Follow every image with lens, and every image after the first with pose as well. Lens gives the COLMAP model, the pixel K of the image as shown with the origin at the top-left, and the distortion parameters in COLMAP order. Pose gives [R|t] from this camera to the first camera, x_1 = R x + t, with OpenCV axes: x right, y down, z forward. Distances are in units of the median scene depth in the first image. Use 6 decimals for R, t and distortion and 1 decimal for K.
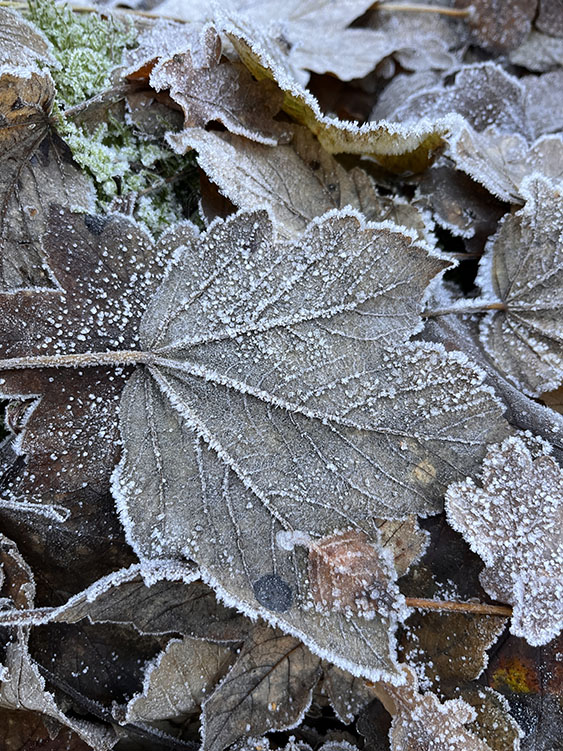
lens RADIAL K [[697.7, 0, 281.5], [0, 697.7, 375.5], [0, 0, 1]] dist [-0.005061, -0.010584]
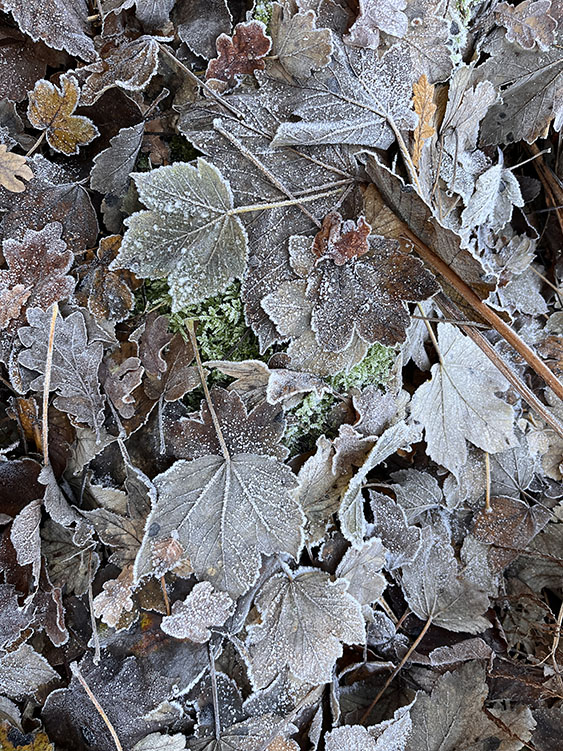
lens RADIAL K [[697.7, 0, 281.5], [0, 697.7, 375.5], [0, 0, 1]] dist [-0.005061, -0.010584]
pose [[0.235219, 0.968705, 0.079262, -0.651400], [-0.971140, 0.230928, 0.059661, -0.440773], [0.039490, -0.091007, 0.995067, -1.520258]]
